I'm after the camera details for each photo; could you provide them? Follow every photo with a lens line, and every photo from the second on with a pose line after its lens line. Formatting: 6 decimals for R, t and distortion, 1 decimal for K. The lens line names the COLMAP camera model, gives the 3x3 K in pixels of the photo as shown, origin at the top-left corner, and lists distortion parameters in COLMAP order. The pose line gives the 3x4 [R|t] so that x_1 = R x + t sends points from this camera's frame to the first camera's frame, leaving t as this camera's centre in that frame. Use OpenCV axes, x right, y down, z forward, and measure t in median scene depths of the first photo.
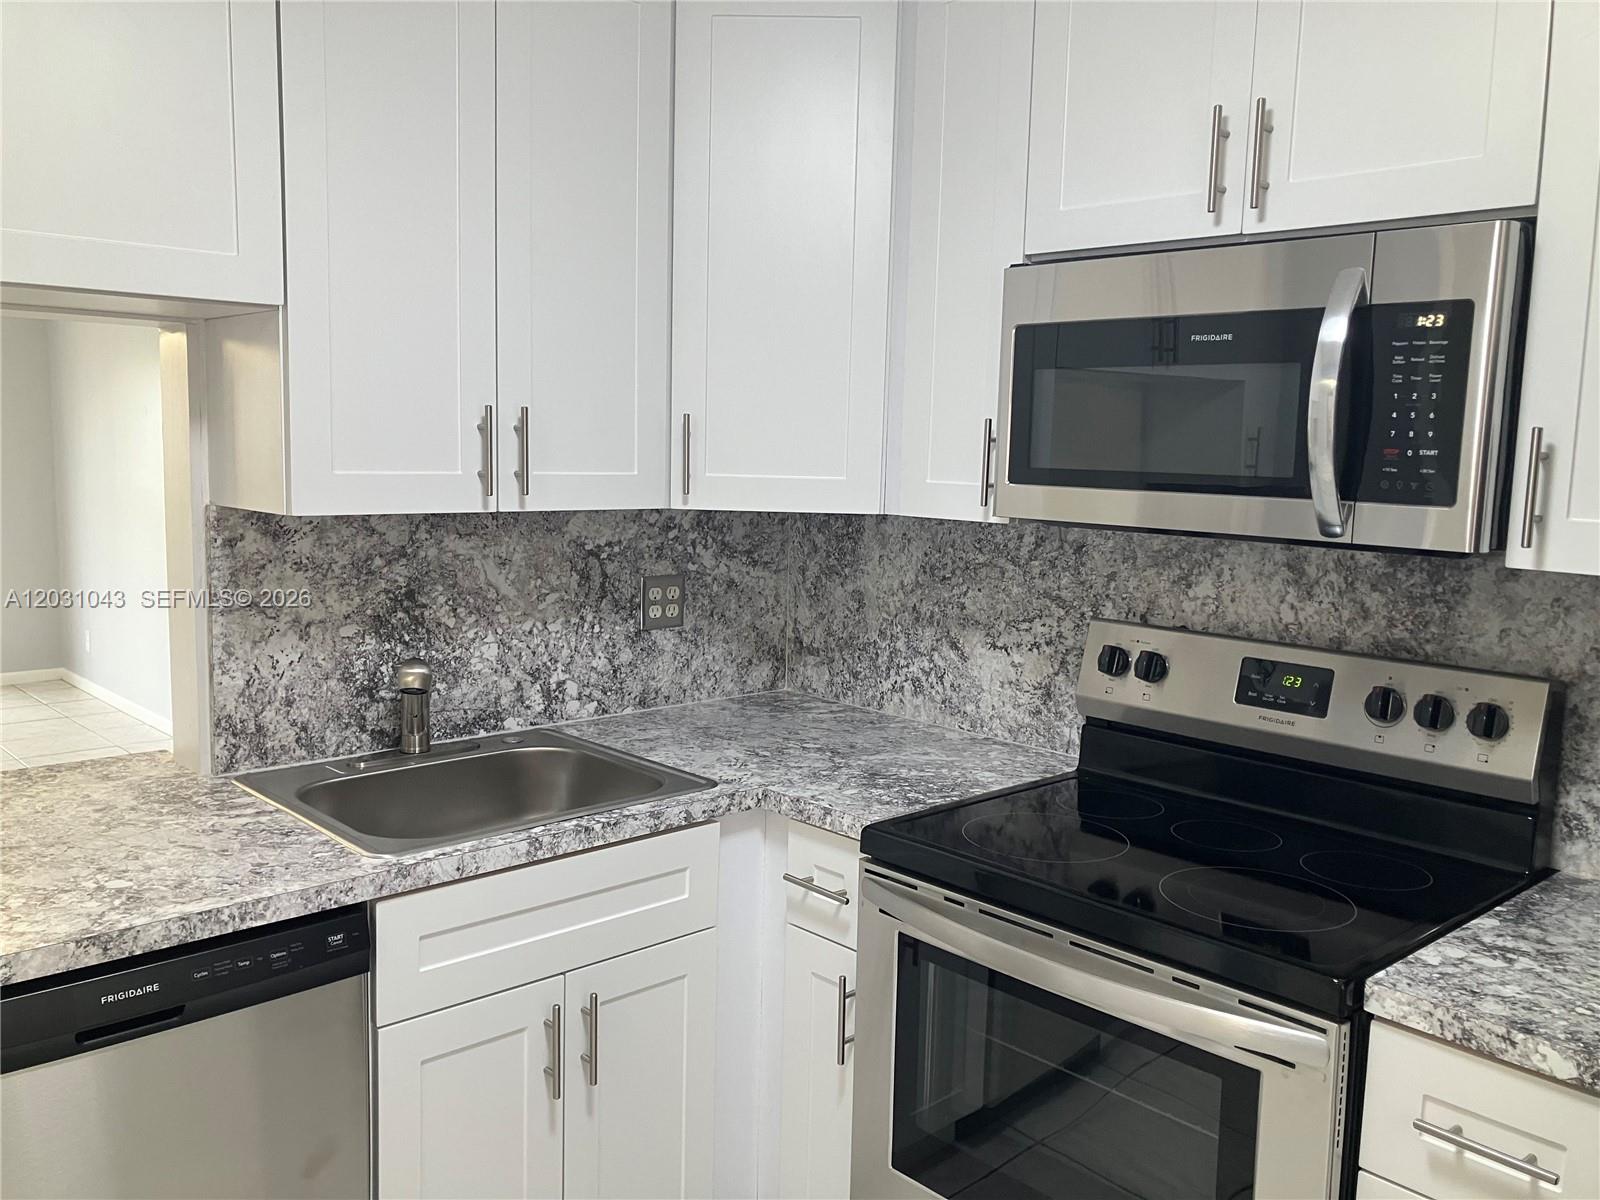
lens RADIAL K [[1327.1, 0, 798.6], [0, 1327.1, 600.8], [0, 0, 1]] dist [0.004228, 0.006893]
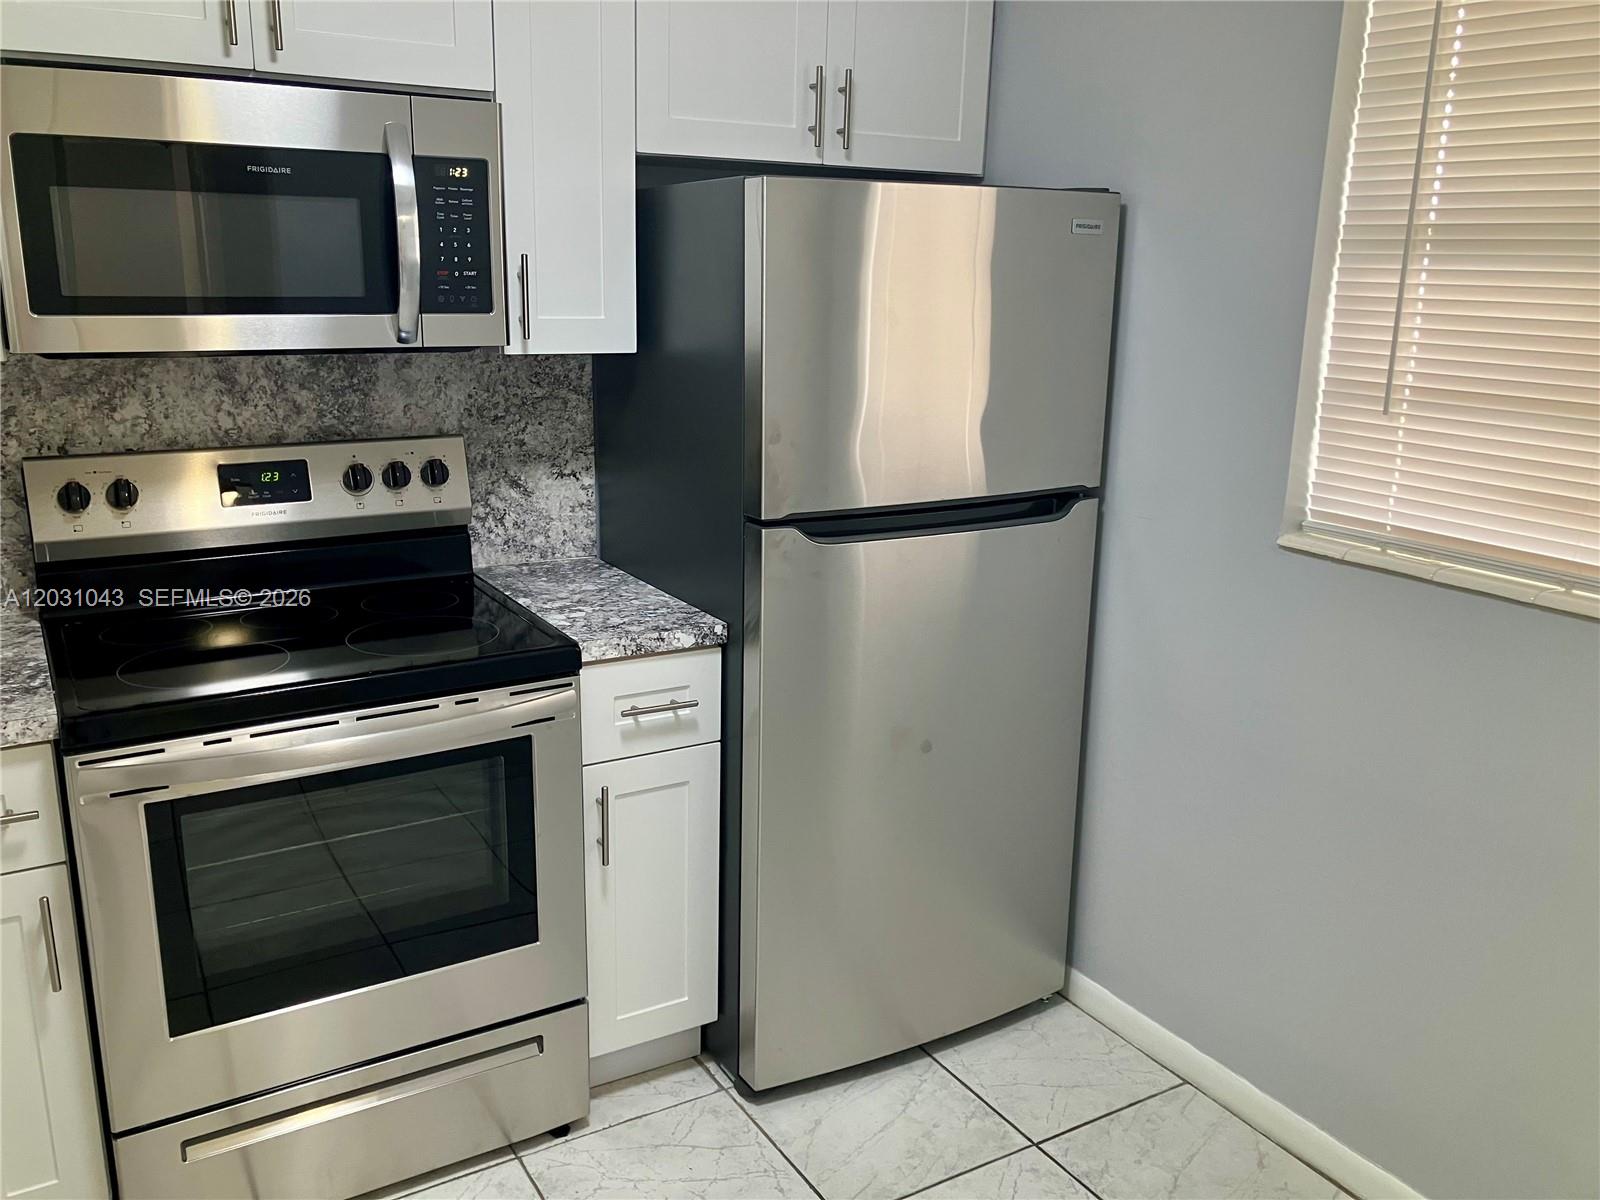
lens RADIAL K [[1327.1, 0, 798.5], [0, 1327.1, 600.1], [0, 0, 1]] dist [0.004228, 0.006893]
pose [[0.195367, -0.261524, 0.945218, -0.674548], [0.110687, 0.963512, 0.243708, -0.068195], [-0.974464, 0.057011, 0.217186, 0.325914]]
